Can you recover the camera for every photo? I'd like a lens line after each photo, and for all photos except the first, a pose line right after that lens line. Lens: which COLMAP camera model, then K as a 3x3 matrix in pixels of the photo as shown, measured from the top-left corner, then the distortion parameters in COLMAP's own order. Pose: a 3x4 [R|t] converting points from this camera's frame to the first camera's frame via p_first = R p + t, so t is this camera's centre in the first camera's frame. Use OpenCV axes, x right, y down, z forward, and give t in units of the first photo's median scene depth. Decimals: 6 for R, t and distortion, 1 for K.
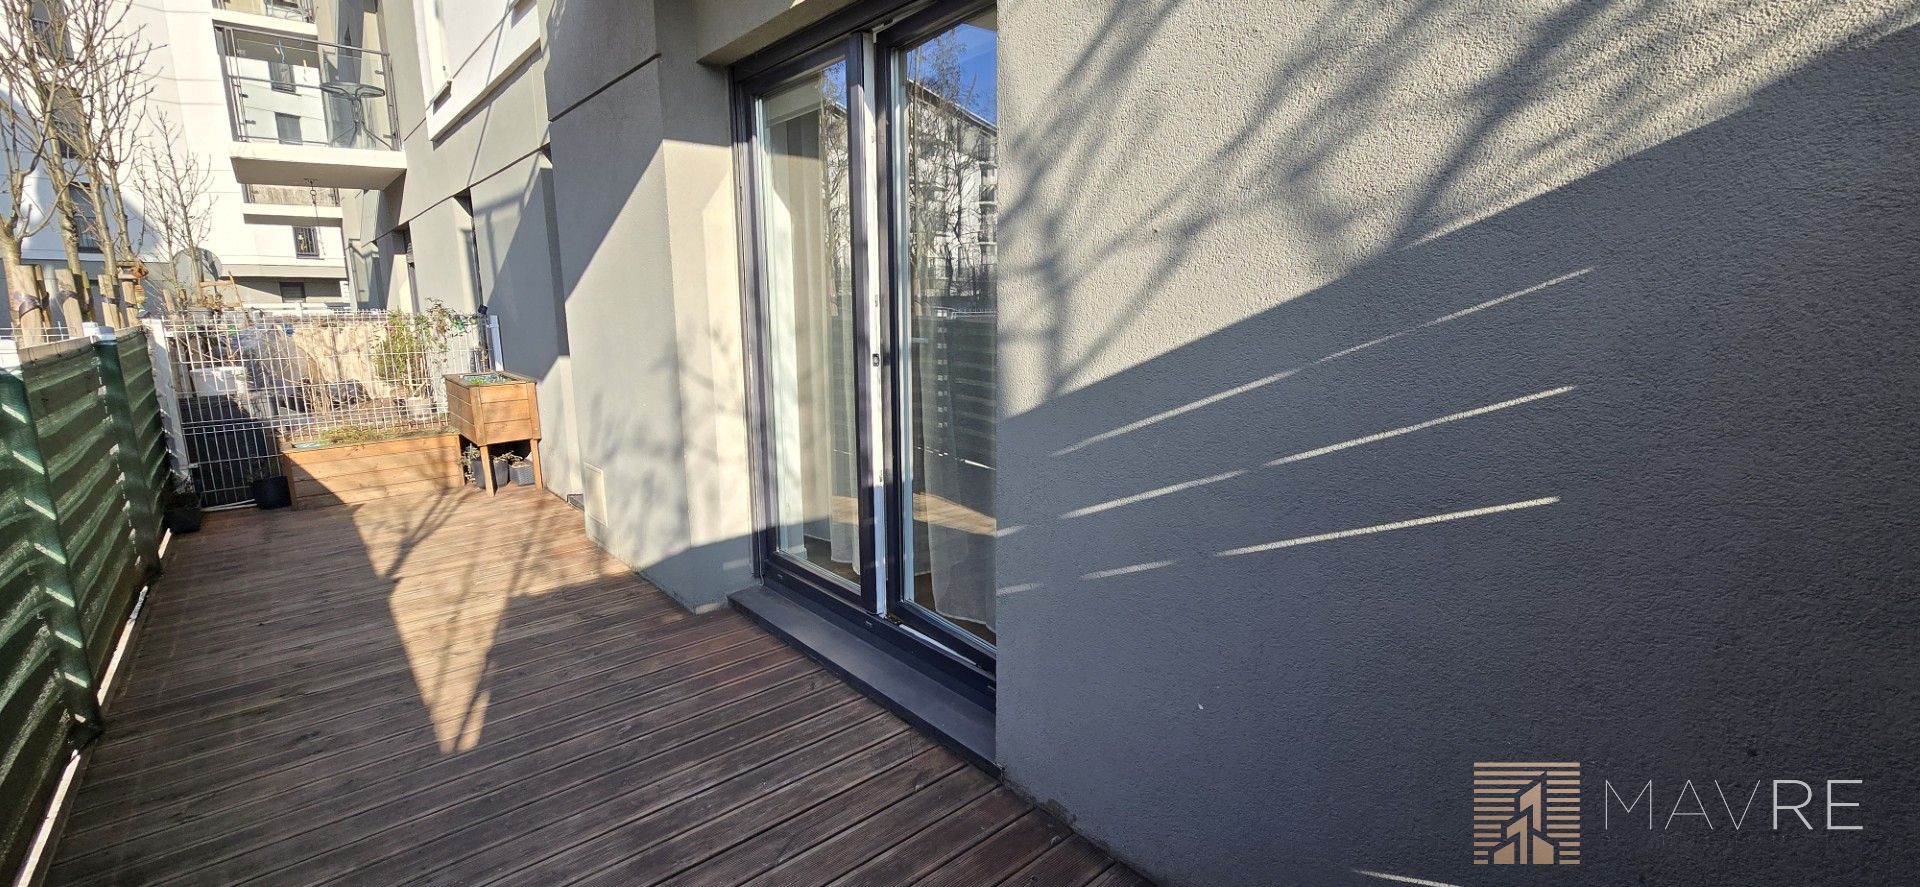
lens RADIAL K [[777.4, 0, 953.0], [0, 777.4, 445.4], [0, 0, 1]] dist [0.000496, 0.000056]
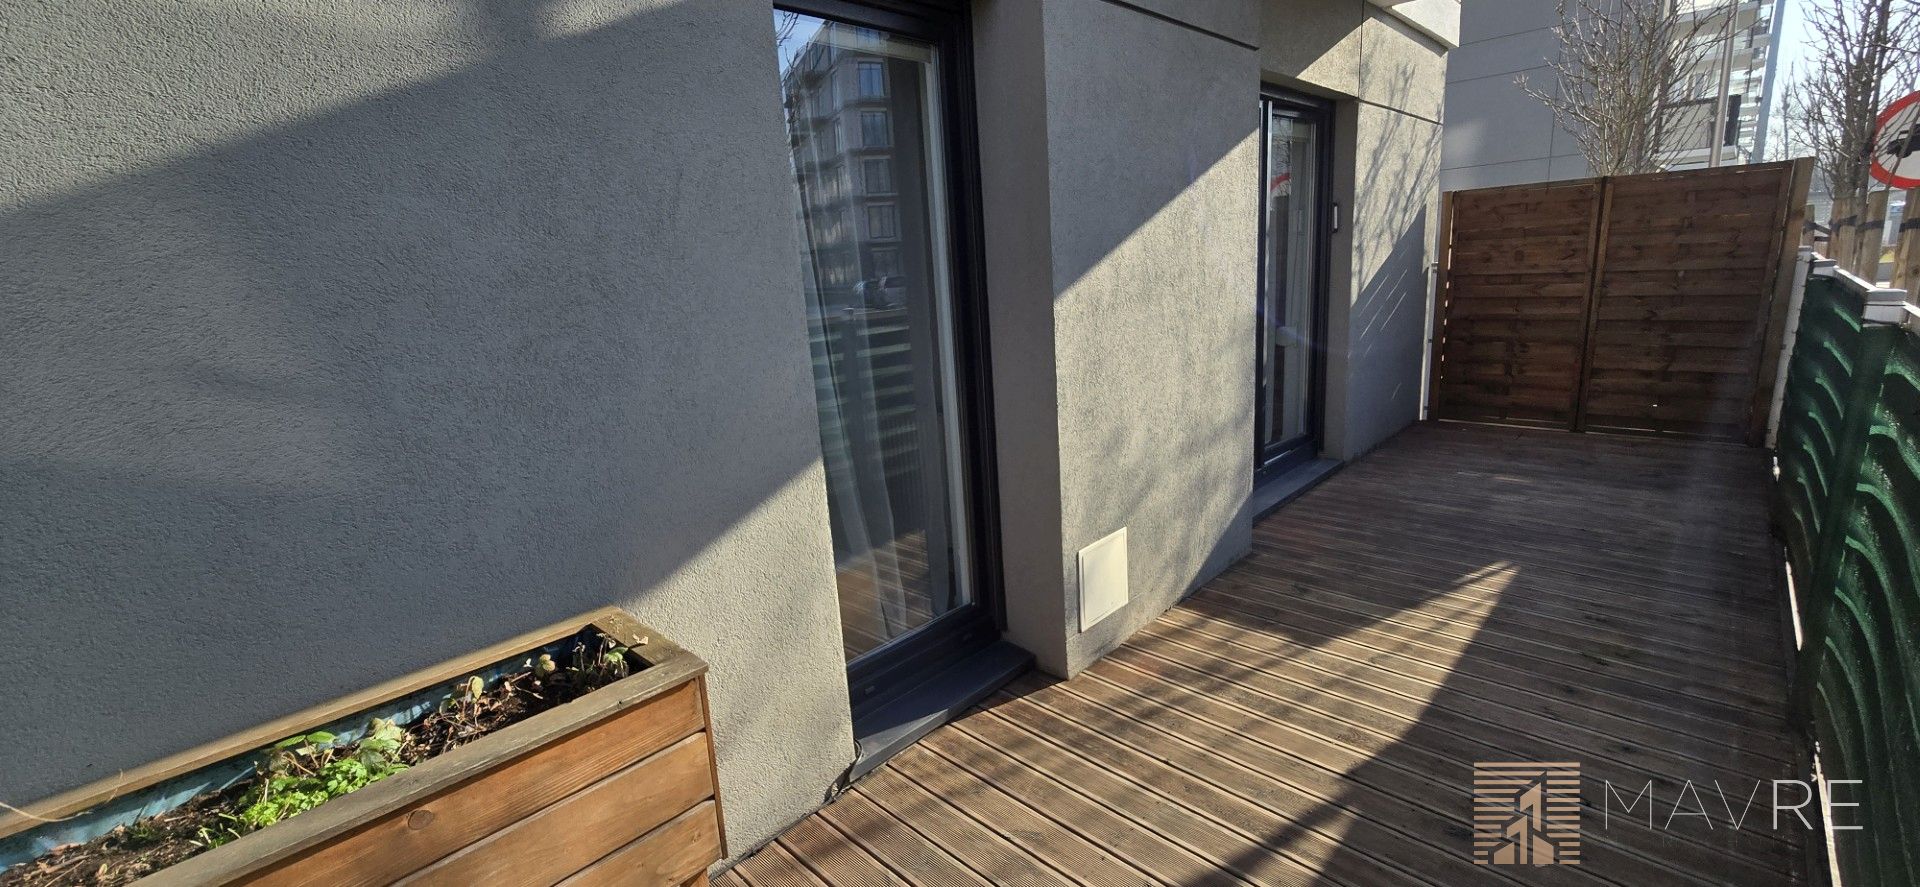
lens RADIAL K [[777.4, 0, 954.2], [0, 777.4, 436.2], [0, 0, 1]] dist [0.000496, 0.000056]
pose [[-0.083113, -0.212115, 0.973704, -1.652936], [0.241089, 0.943780, 0.226175, -0.366476], [-0.966938, 0.253547, -0.027302, 1.705741]]
